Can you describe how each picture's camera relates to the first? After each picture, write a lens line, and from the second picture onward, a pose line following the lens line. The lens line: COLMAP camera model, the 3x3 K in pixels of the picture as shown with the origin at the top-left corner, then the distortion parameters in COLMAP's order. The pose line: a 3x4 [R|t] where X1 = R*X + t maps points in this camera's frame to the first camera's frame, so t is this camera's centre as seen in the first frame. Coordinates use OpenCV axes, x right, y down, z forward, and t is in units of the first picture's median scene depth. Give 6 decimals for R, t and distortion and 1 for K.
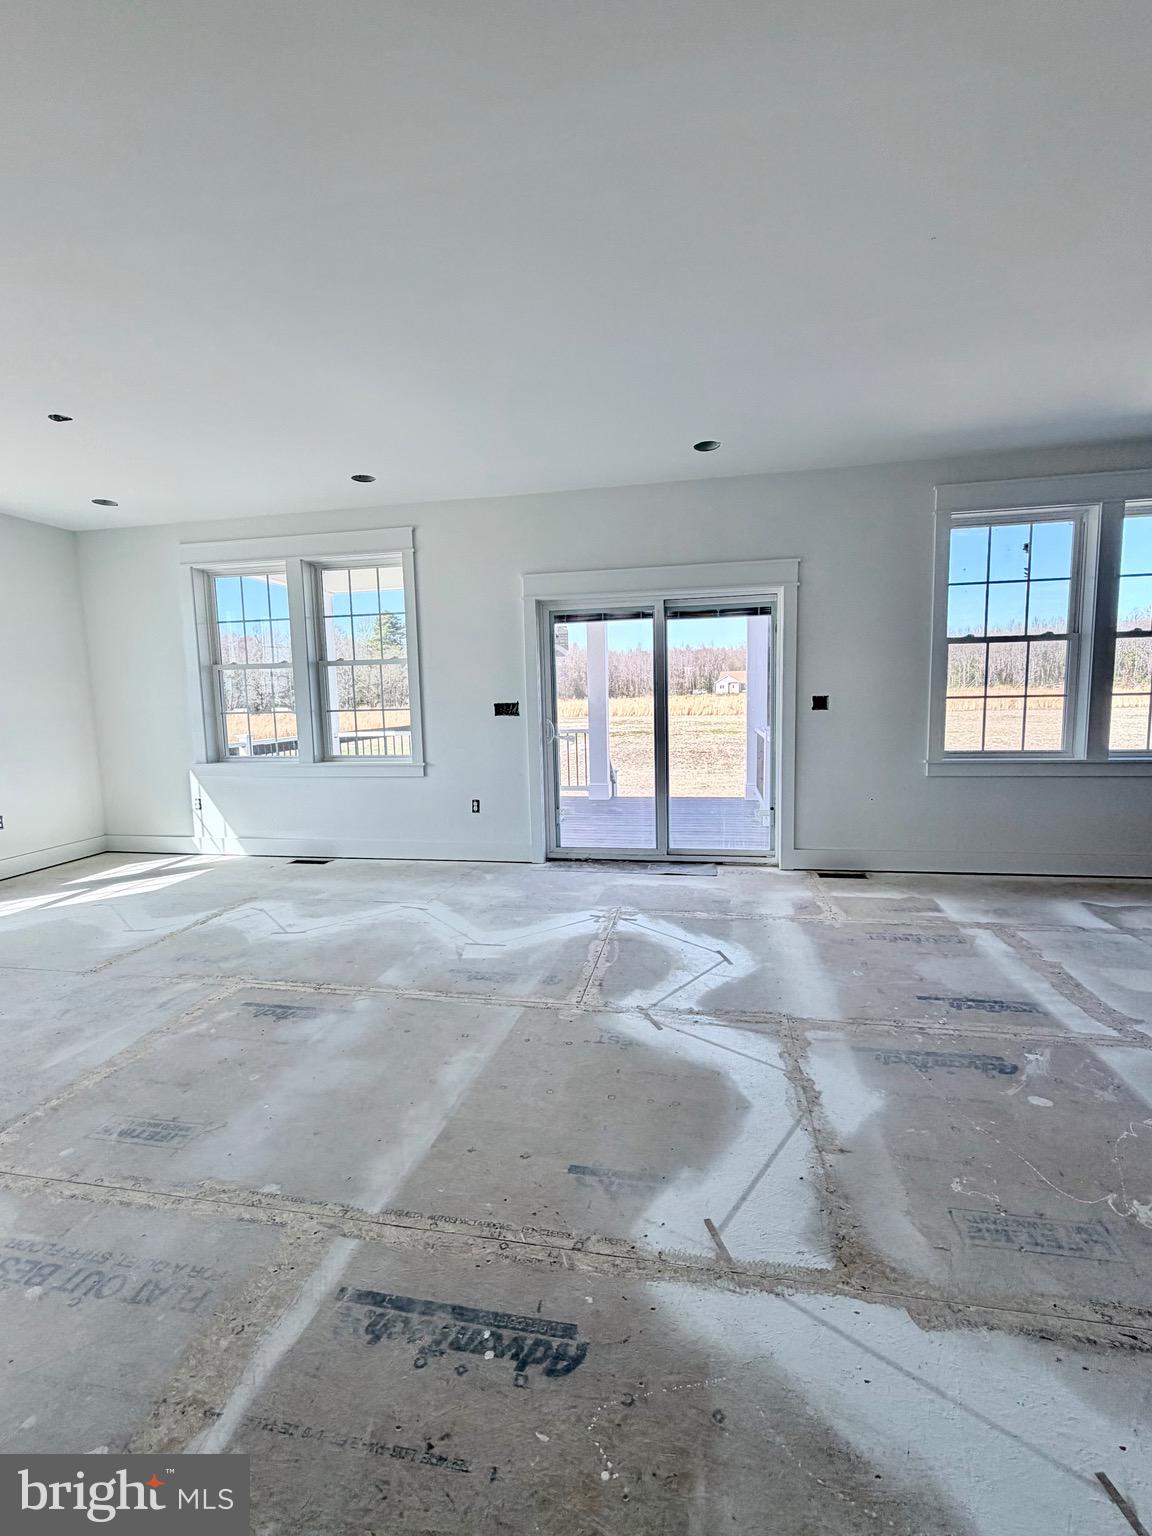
lens RADIAL K [[660.3, 0, 576.0], [0, 660.3, 768.0], [0, 0, 1]] dist [-0.000182, -0.000043]
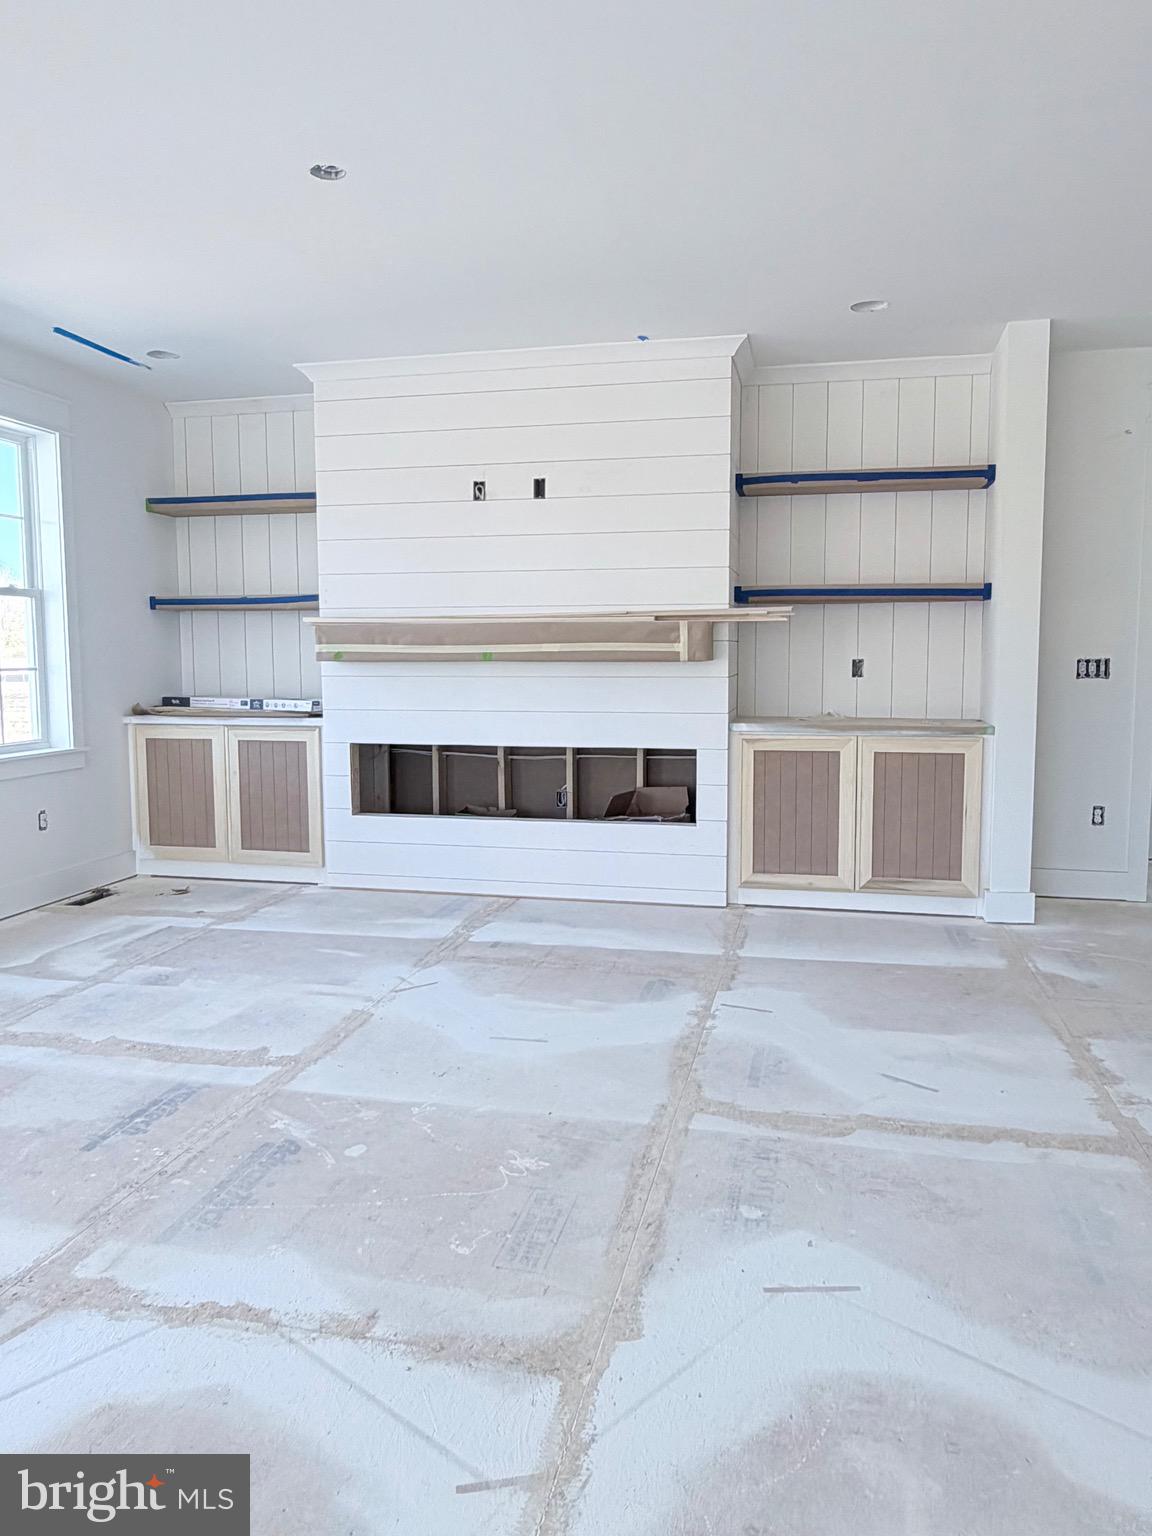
lens RADIAL K [[1077.0, 0, 576.0], [0, 1077.0, 768.0], [0, 0, 1]] dist [0.008028, 0.000112]
pose [[0.034754, -0.083338, 0.995915, -0.553495], [0.110466, 0.990731, 0.079050, -0.048829], [-0.993272, 0.107267, 0.043638, 0.553524]]
